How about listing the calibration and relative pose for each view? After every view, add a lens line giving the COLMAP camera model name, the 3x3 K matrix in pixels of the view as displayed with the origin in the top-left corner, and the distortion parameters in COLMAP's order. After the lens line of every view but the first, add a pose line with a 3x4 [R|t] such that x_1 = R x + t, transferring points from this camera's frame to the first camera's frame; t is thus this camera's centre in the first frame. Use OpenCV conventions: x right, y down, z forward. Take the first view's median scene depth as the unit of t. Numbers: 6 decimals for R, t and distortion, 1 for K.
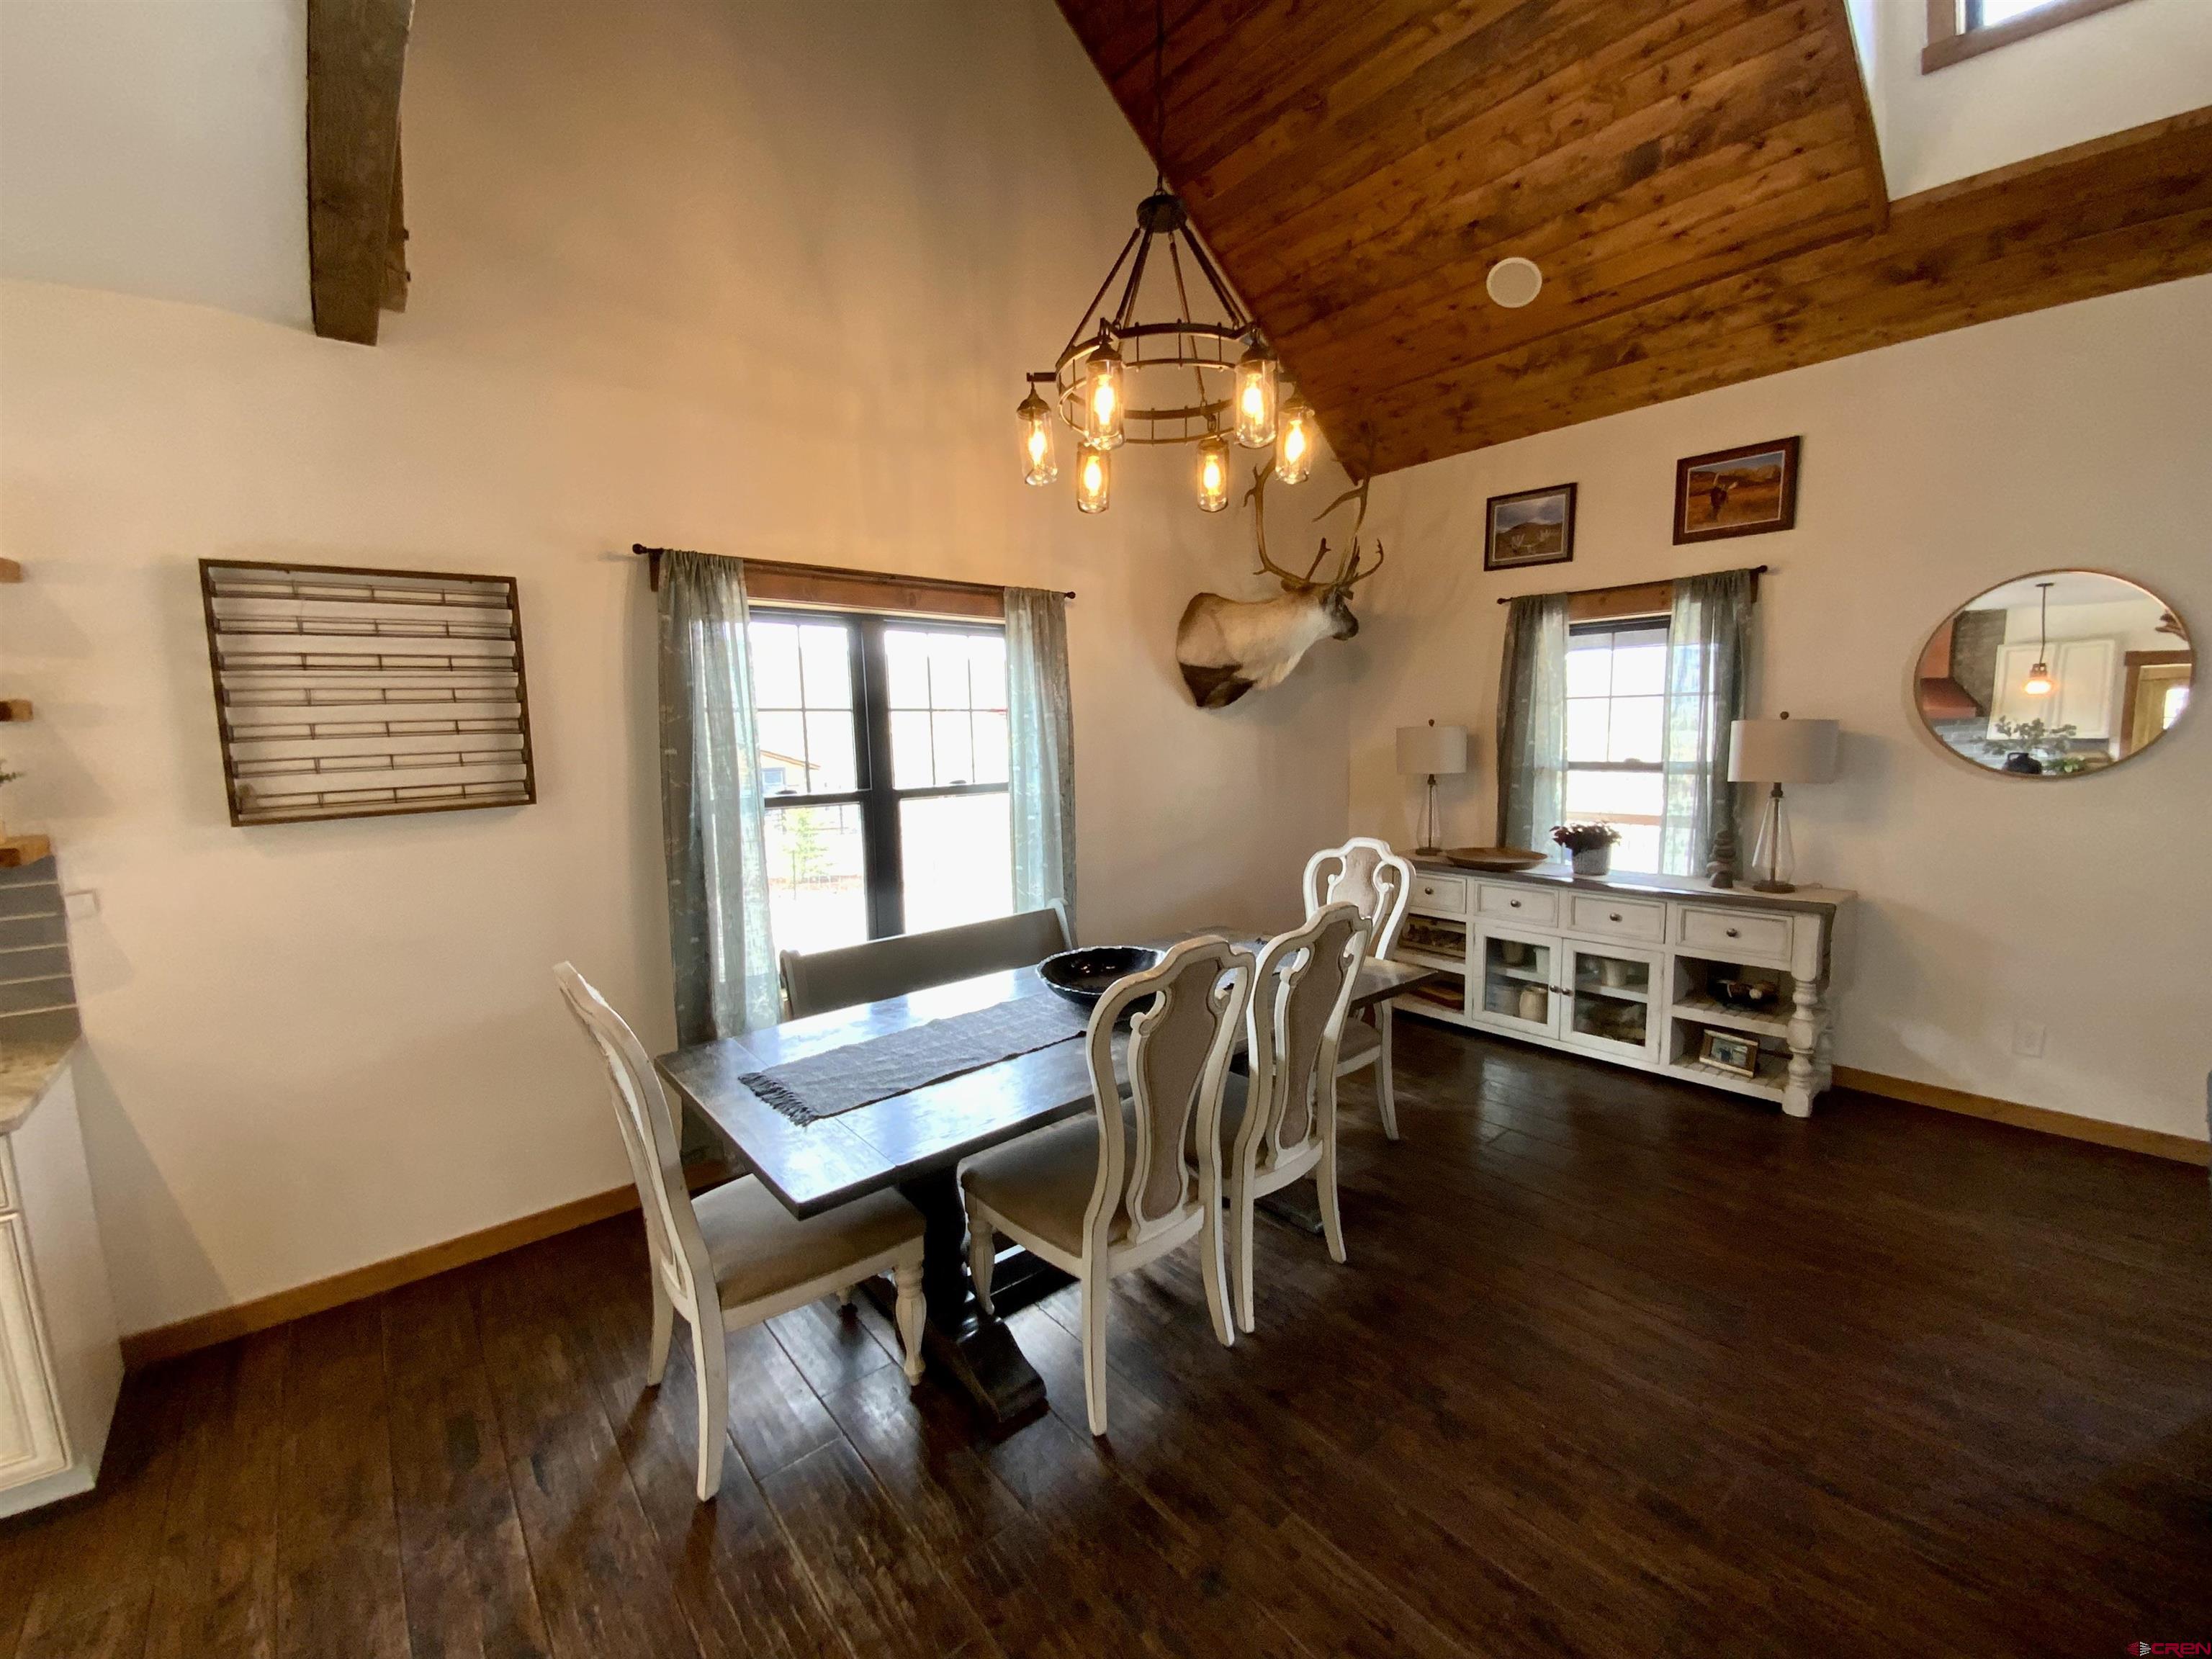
lens RADIAL K [[900.8, 0, 1098.3], [0, 900.8, 826.9], [0, 0, 1]] dist [-0.005202, -0.006146]
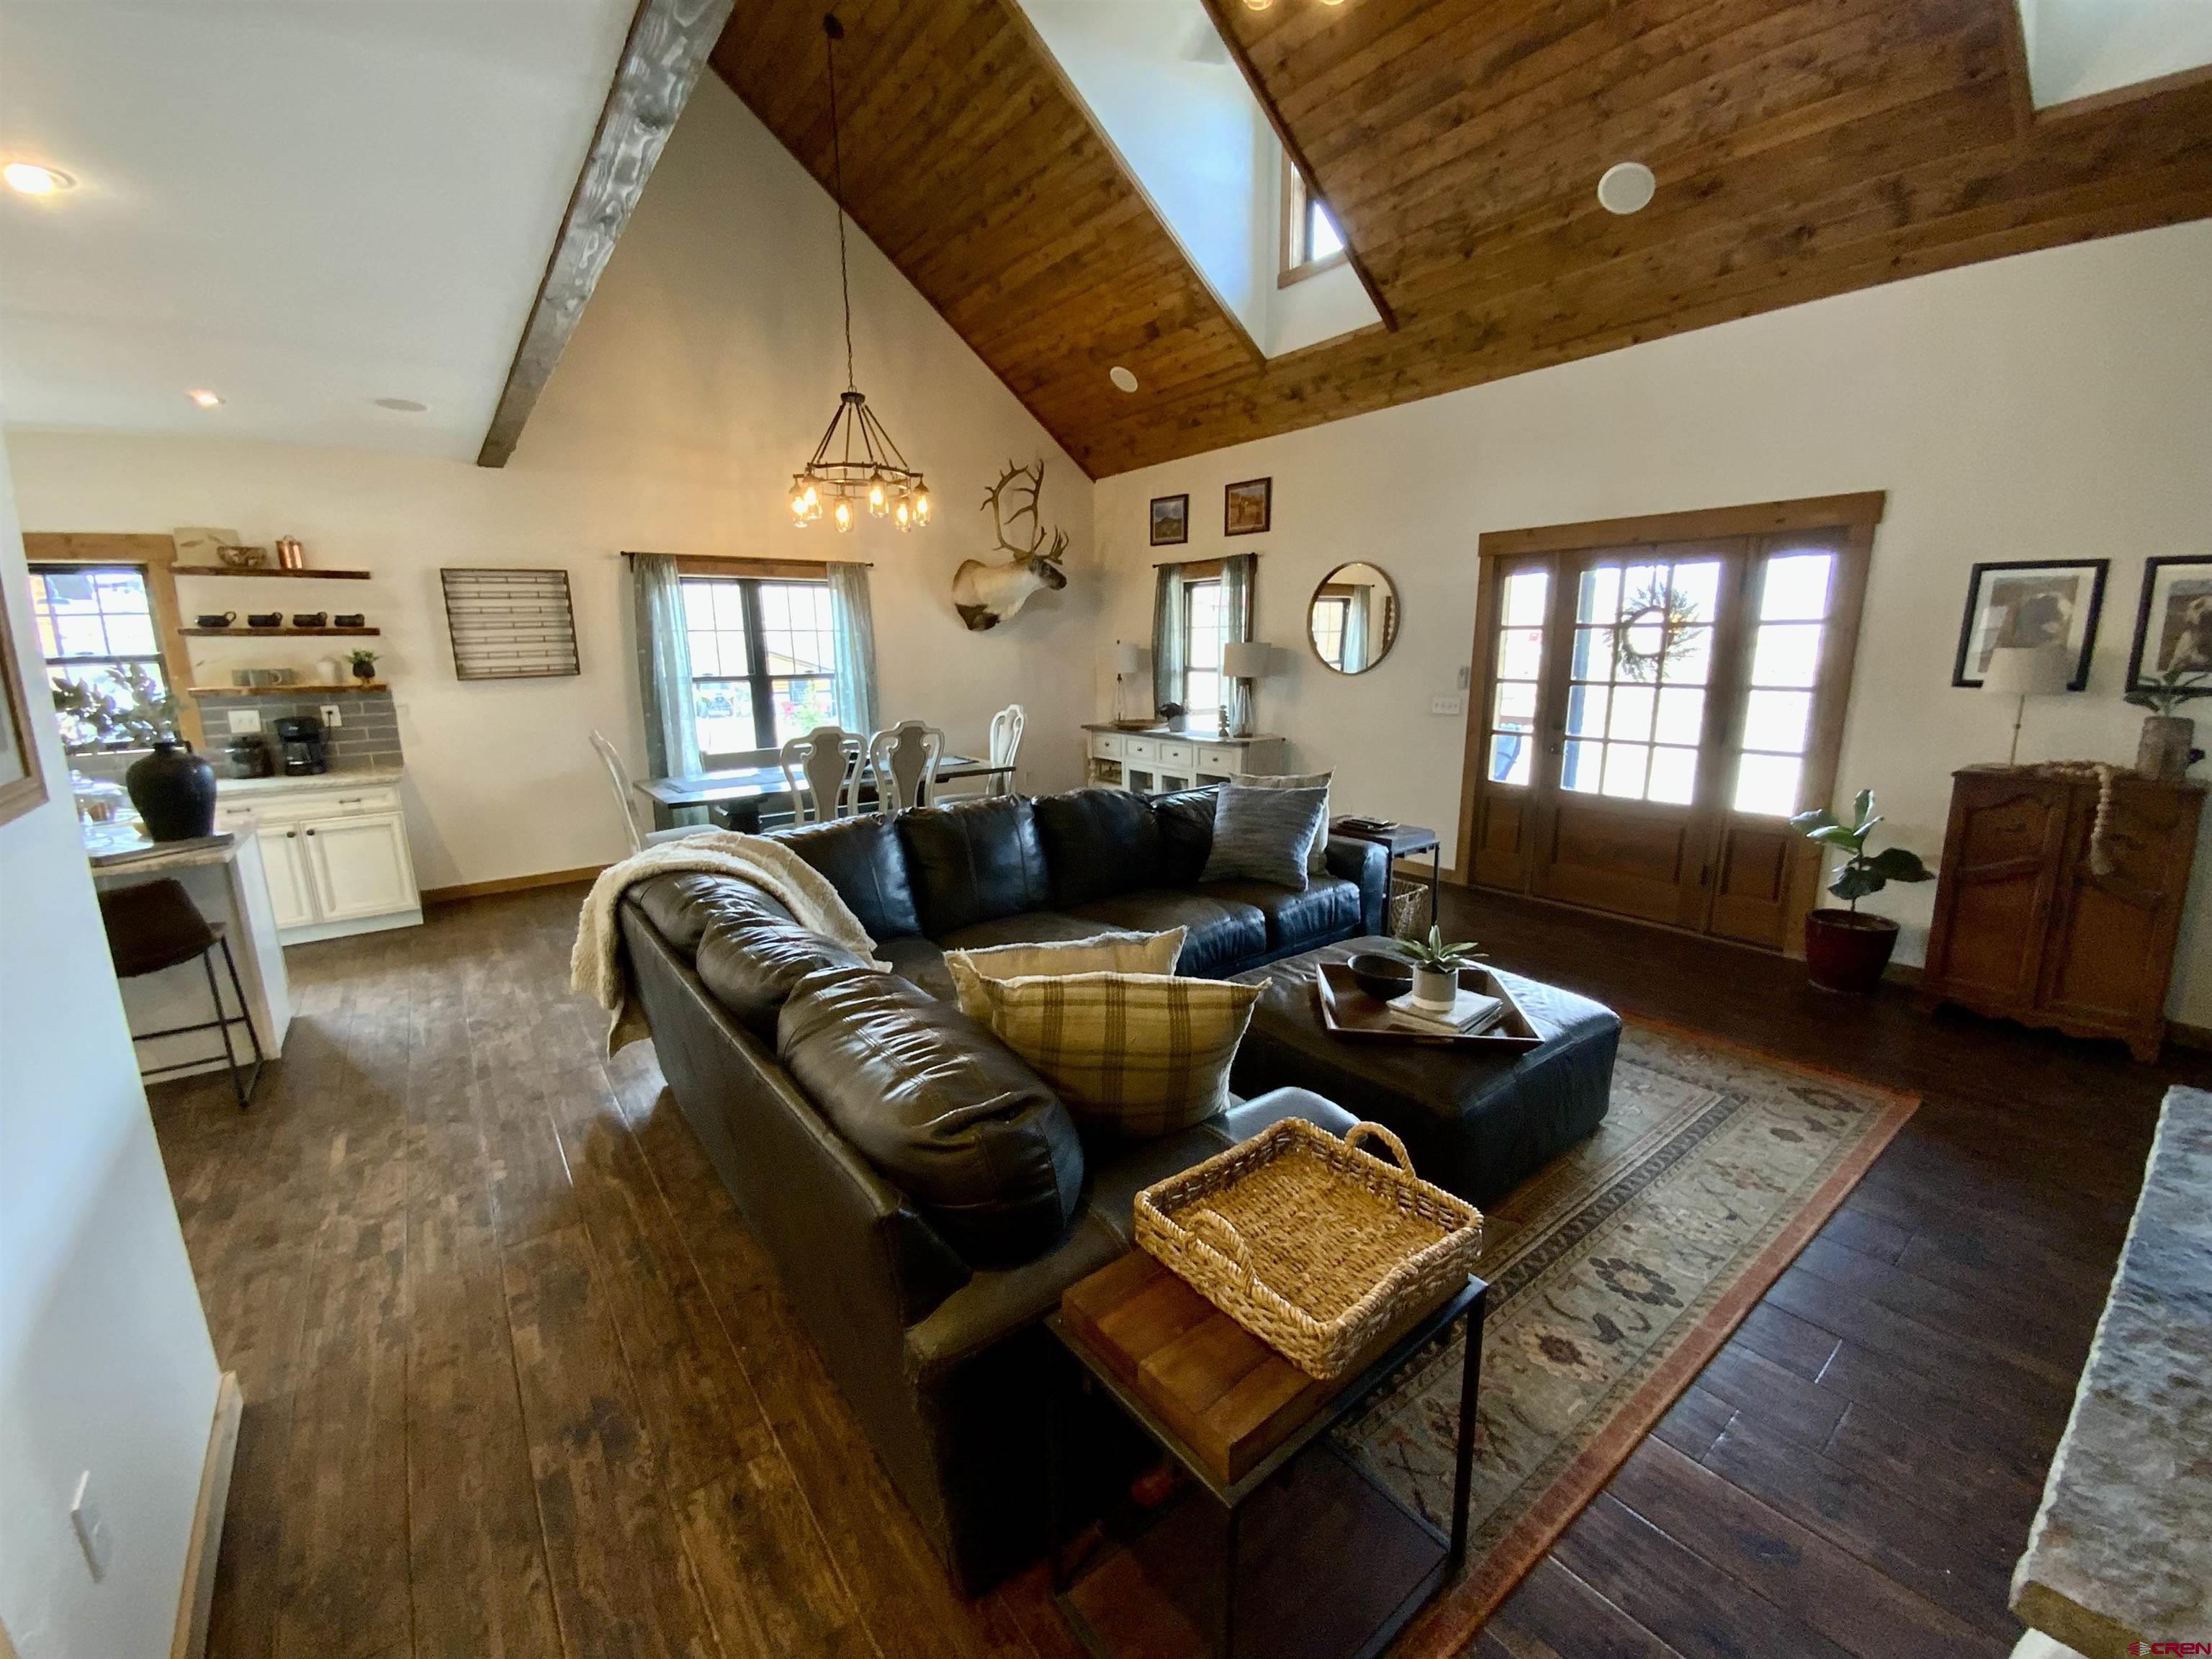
lens RADIAL K [[900.8, 0, 1101.4], [0, 900.8, 839.3], [0, 0, 1]] dist [-0.005202, -0.006146]
pose [[0.998553, 0.024112, -0.048066, 0.563744], [-0.018652, 0.993650, 0.110963, 0.078293], [0.050436, -0.109906, 0.992662, -0.859666]]
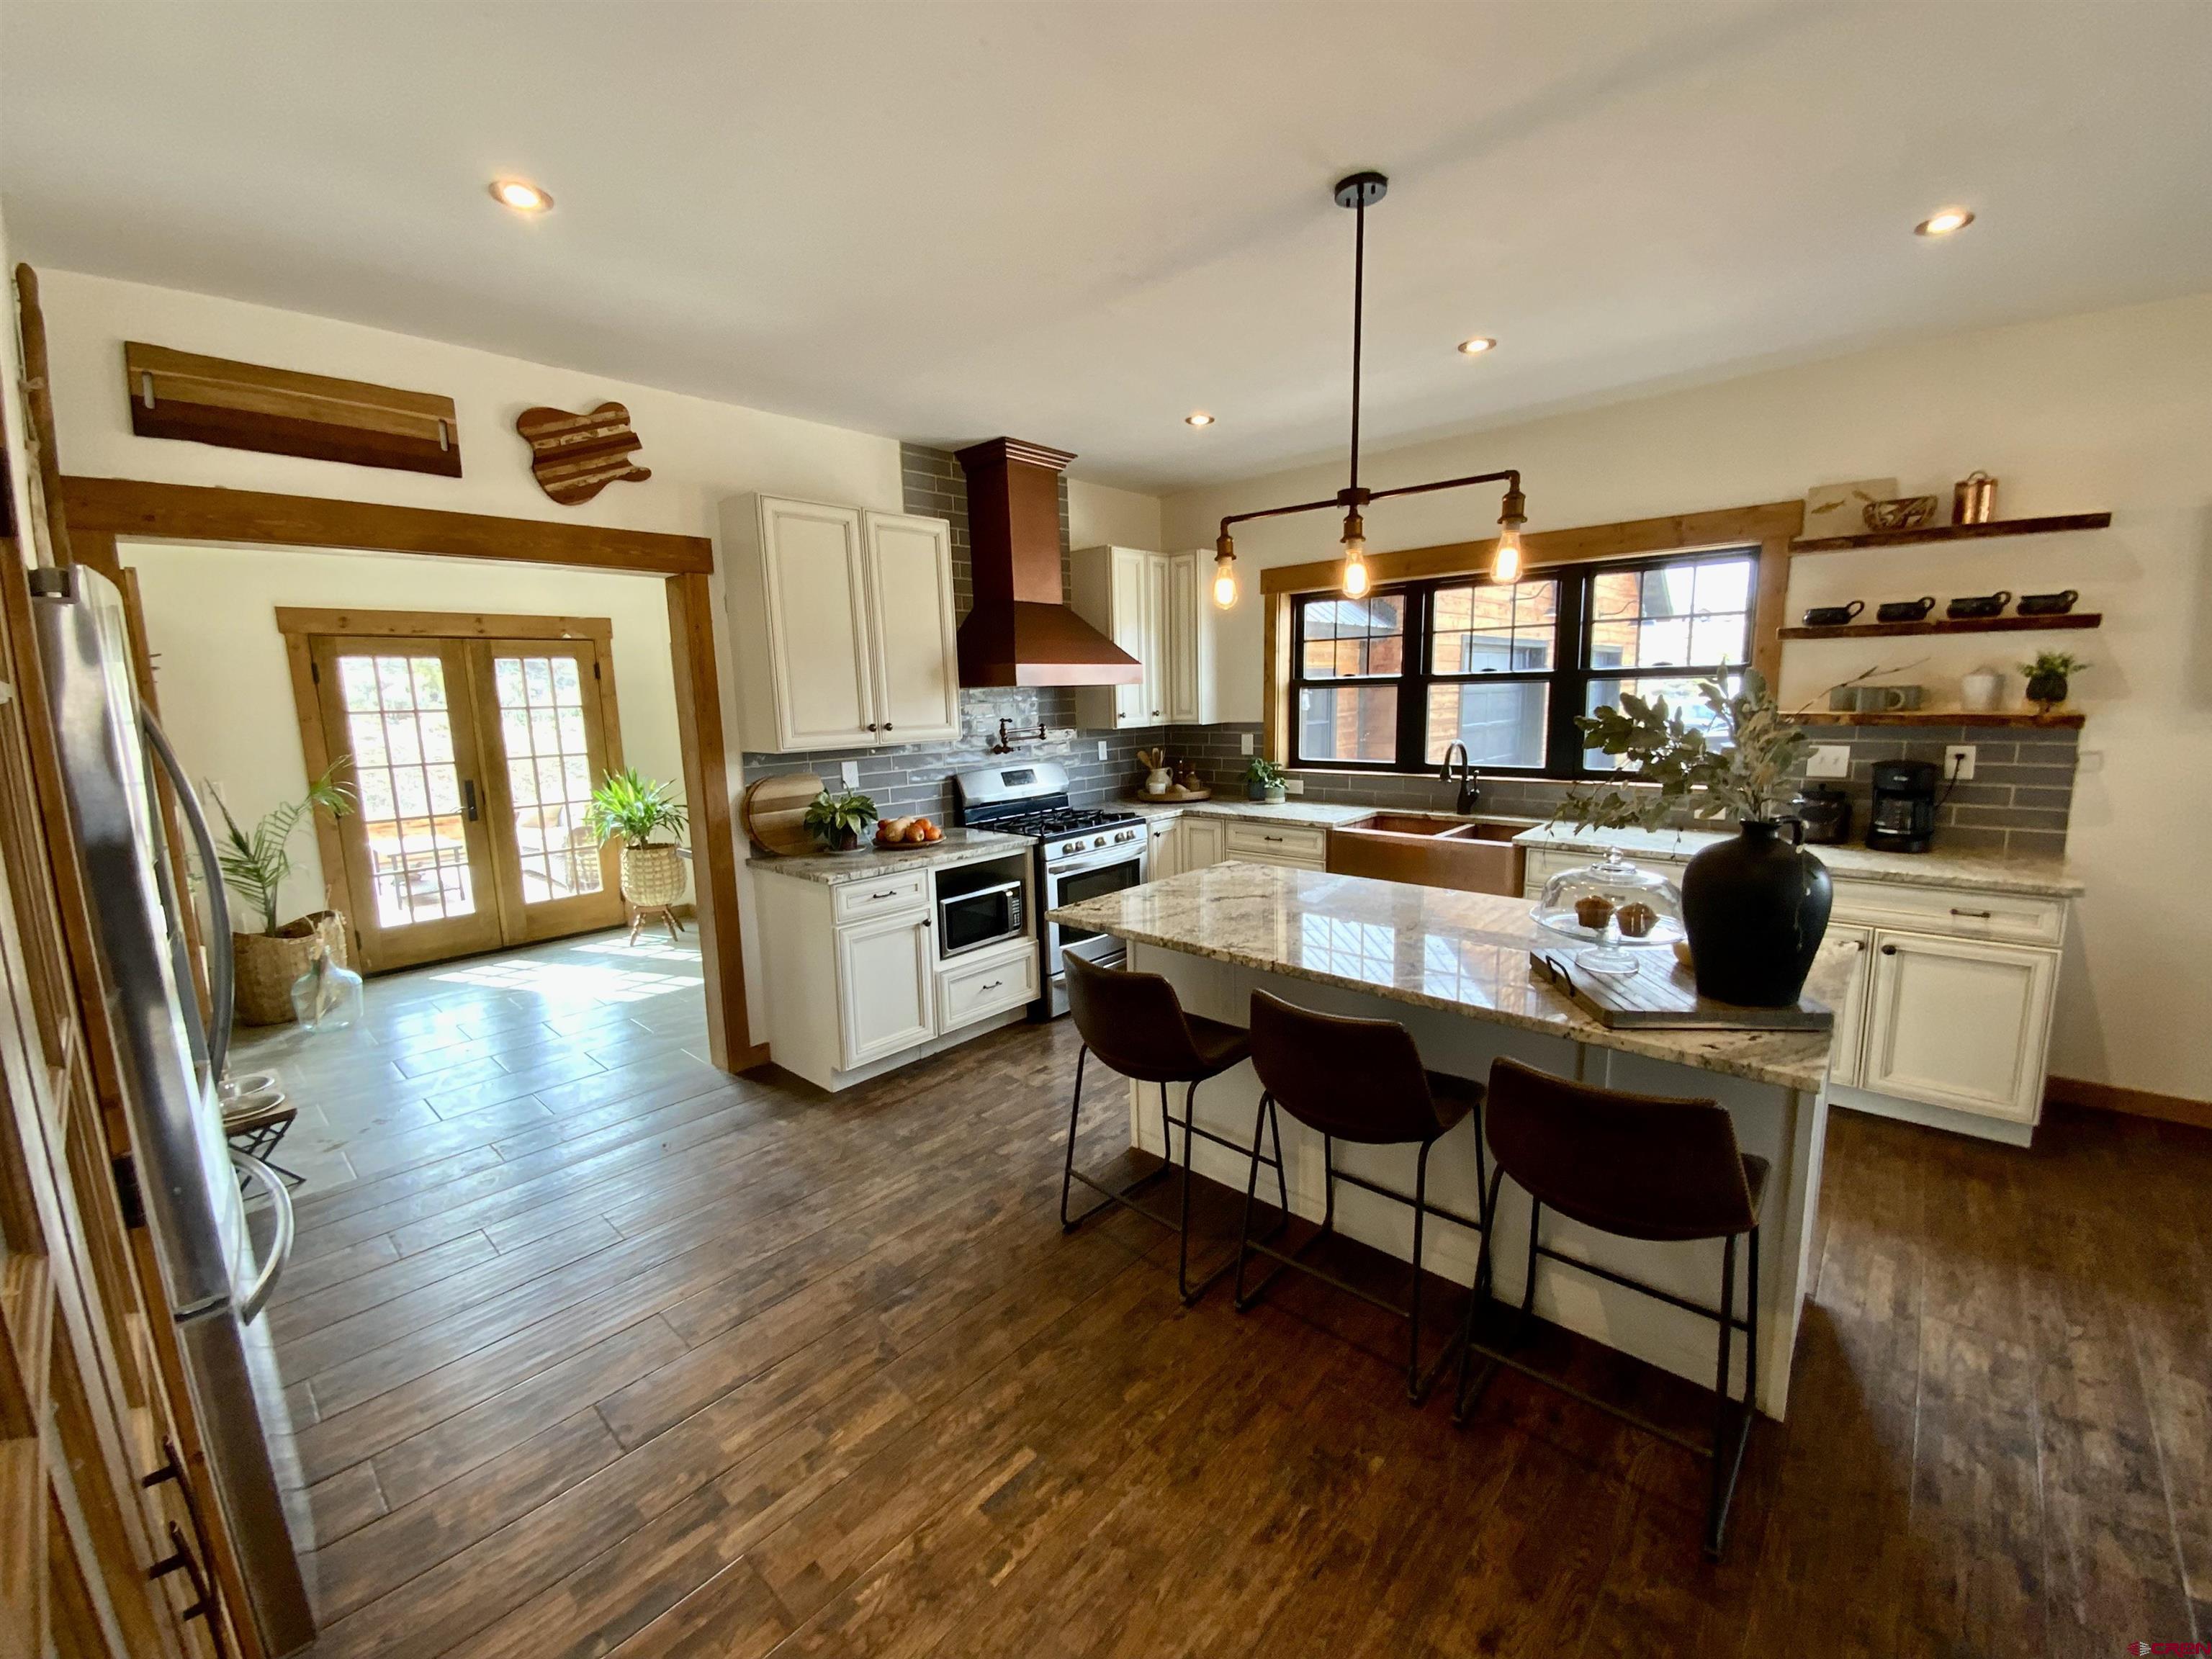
lens RADIAL K [[900.8, 0, 1095.2], [0, 900.8, 843.1], [0, 0, 1]] dist [-0.005202, -0.006146]
pose [[0.136330, 0.185970, -0.973052, 0.009799], [-0.074485, 0.981366, 0.177123, 0.049983], [0.987859, 0.048331, 0.147641, -0.447945]]
